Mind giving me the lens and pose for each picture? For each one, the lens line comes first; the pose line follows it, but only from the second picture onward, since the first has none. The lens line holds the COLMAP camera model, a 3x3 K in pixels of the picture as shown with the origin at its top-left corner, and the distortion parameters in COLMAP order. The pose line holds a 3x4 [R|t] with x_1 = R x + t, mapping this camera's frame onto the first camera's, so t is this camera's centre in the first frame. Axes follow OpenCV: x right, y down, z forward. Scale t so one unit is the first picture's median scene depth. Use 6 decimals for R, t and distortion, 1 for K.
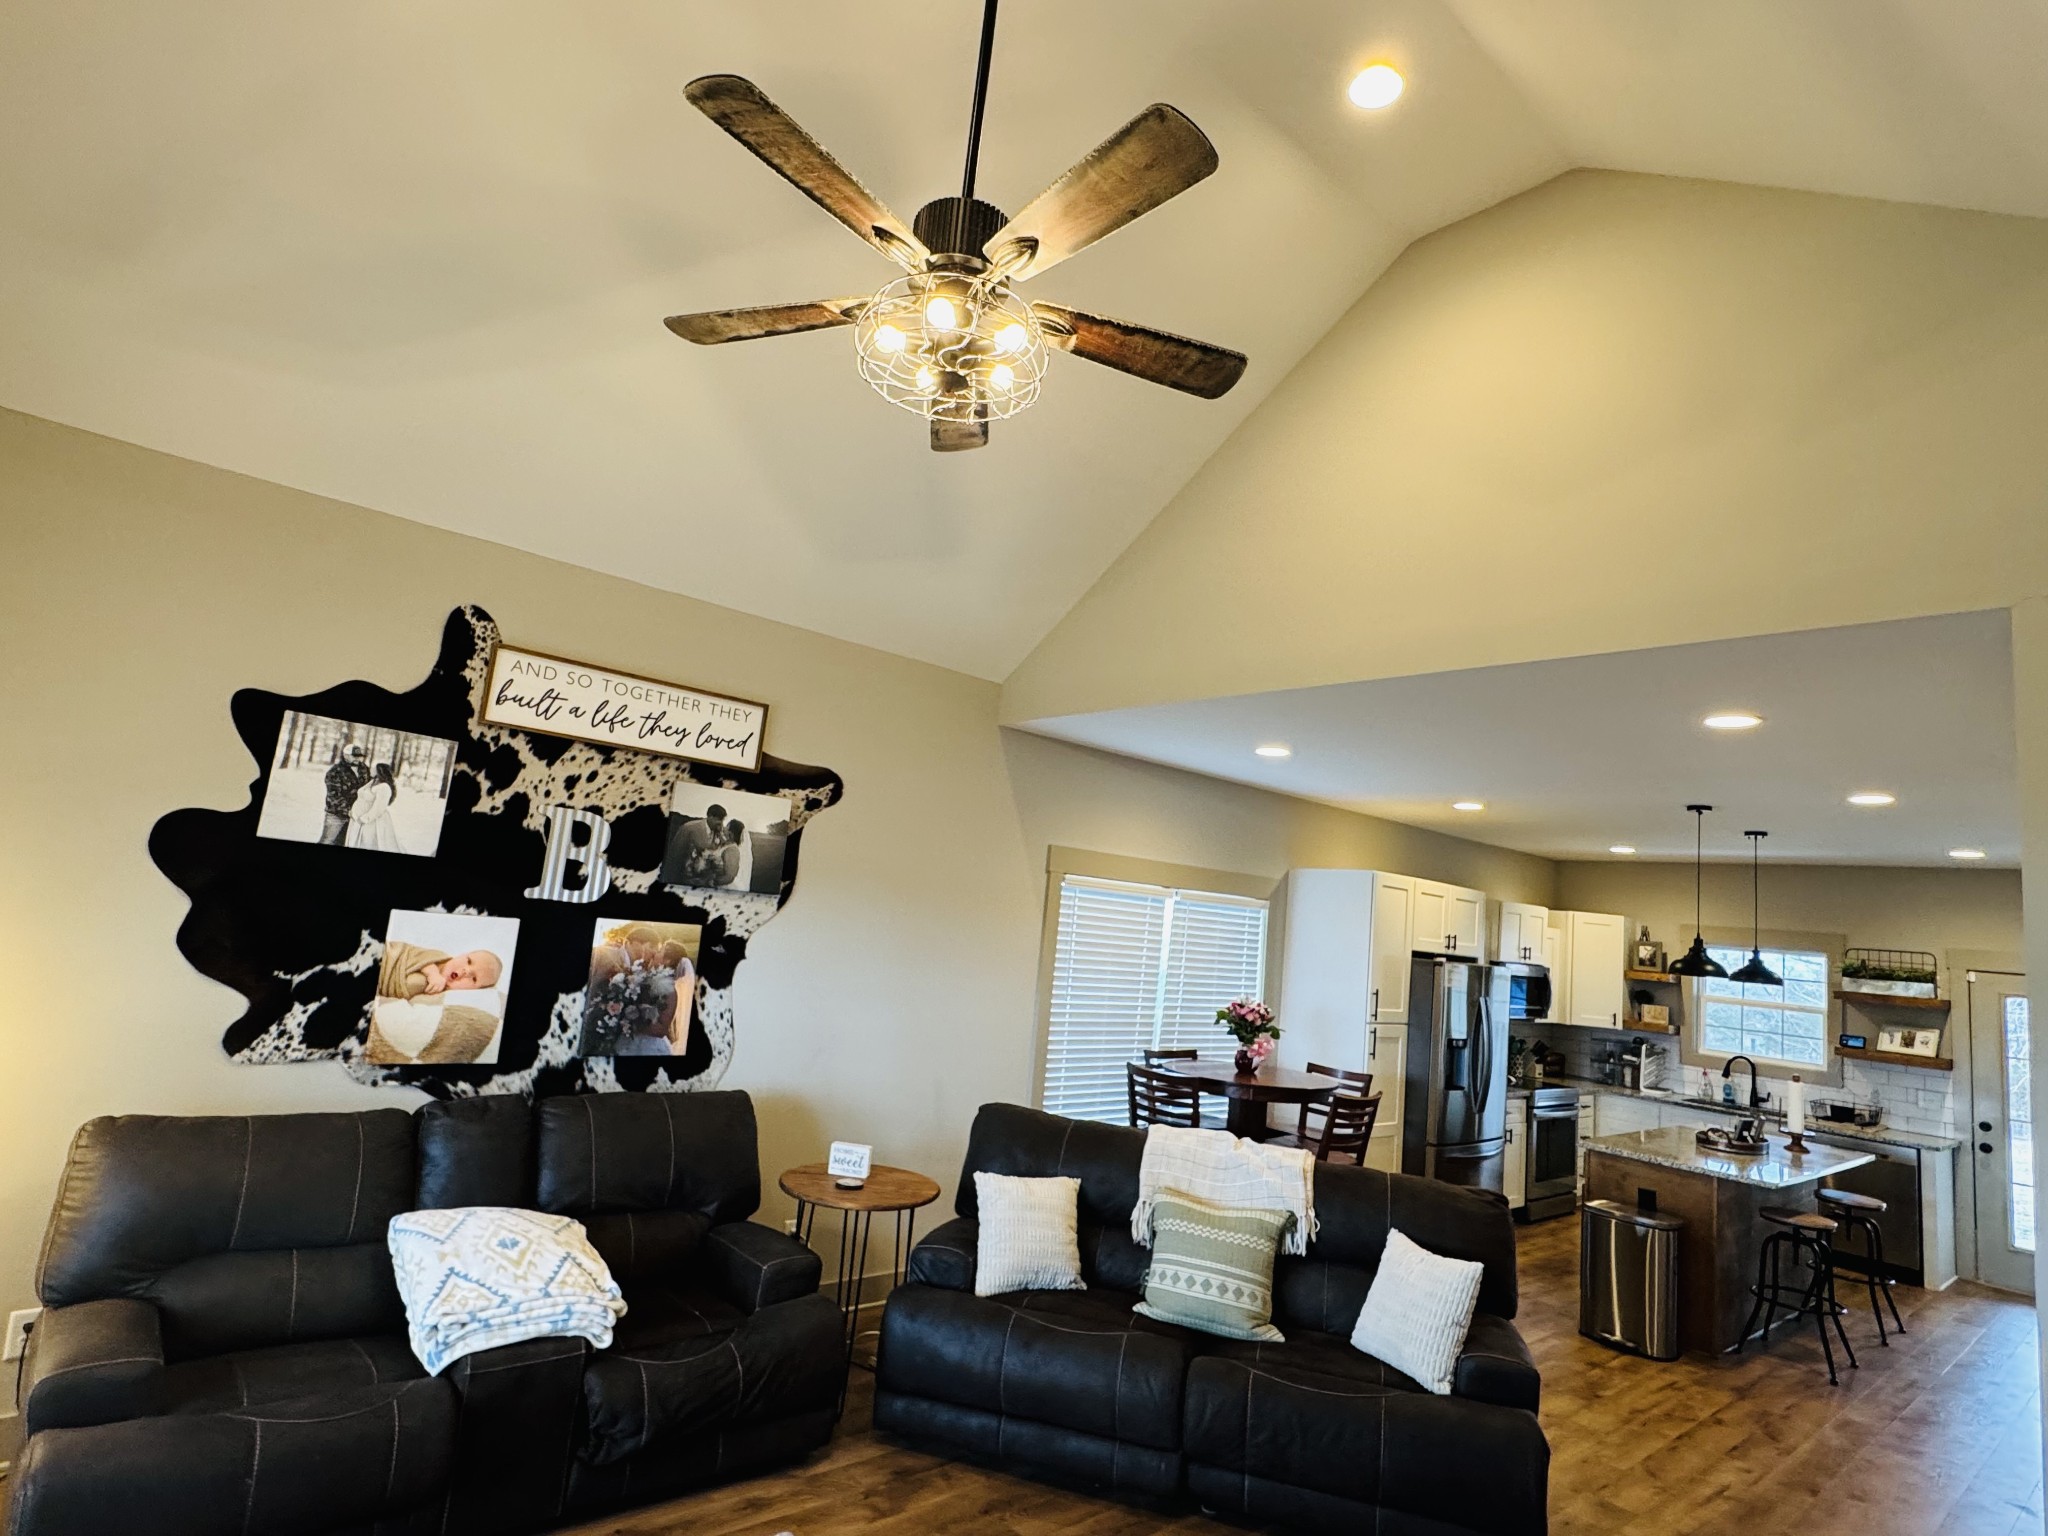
lens RADIAL K [[1087.0, 0, 1020.4], [0, 1087.0, 772.8], [0, 0, 1]] dist [0.002240, 0.001067]
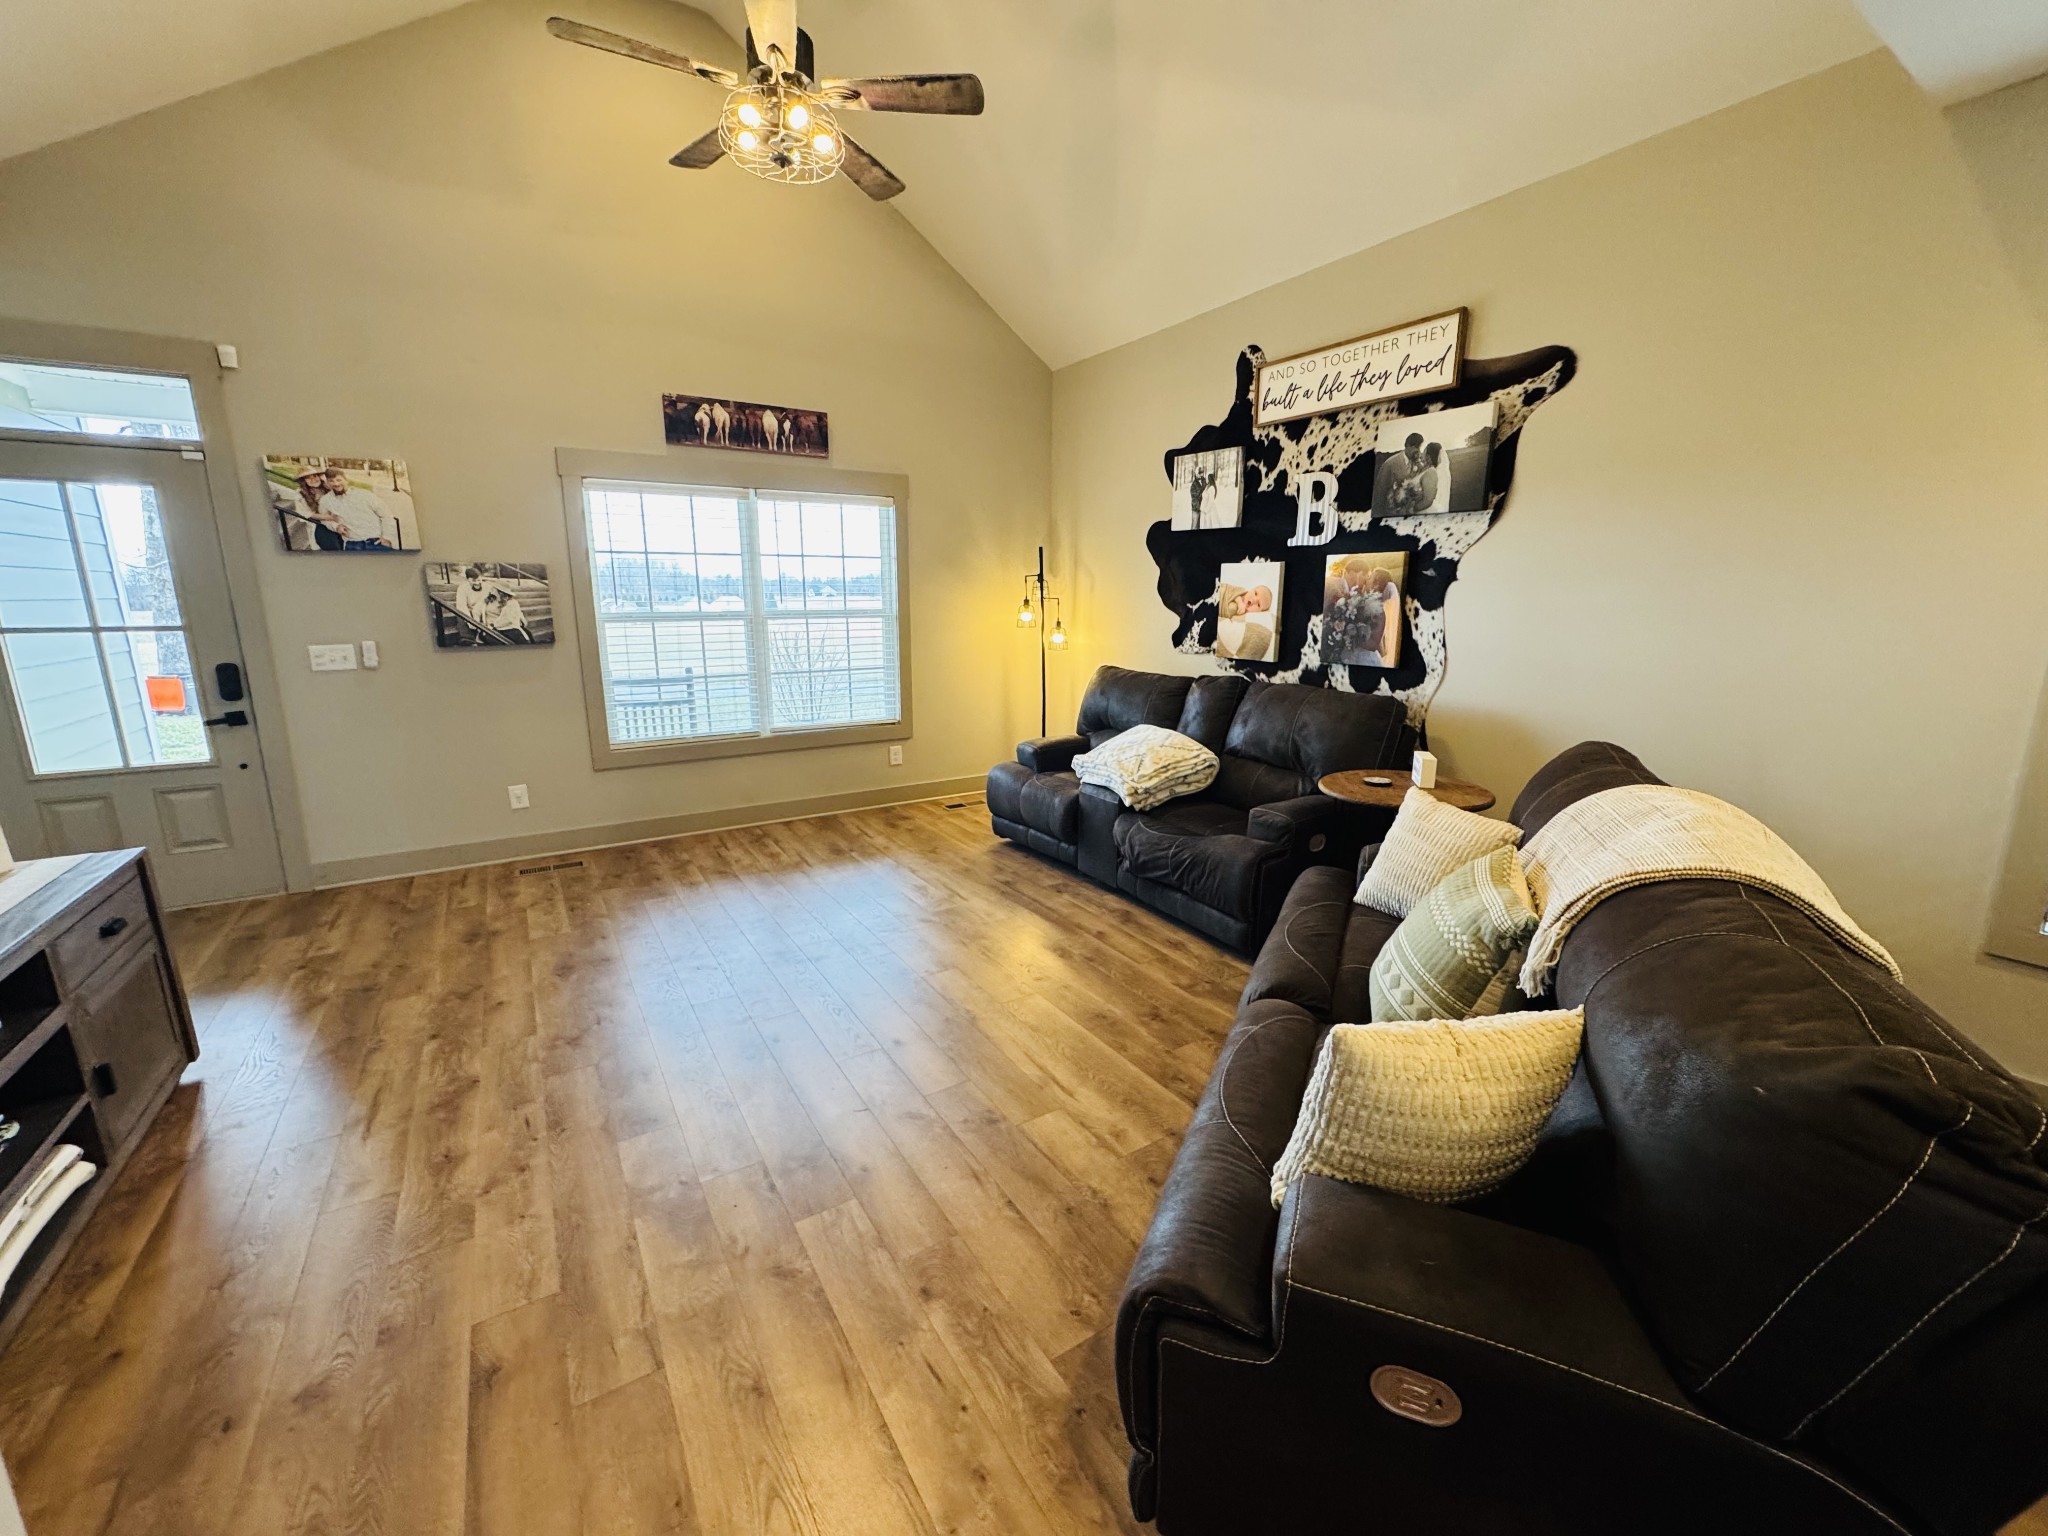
lens RADIAL K [[804.5, 0, 1018.2], [0, 804.5, 768.6], [0, 0, 1]] dist [-0.003249, 0.000204]
pose [[-0.143149, 0.118311, -0.982604, 0.617902], [0.114813, 0.988111, 0.102248, 0.242299], [0.983019, -0.098179, -0.155030, 0.763070]]
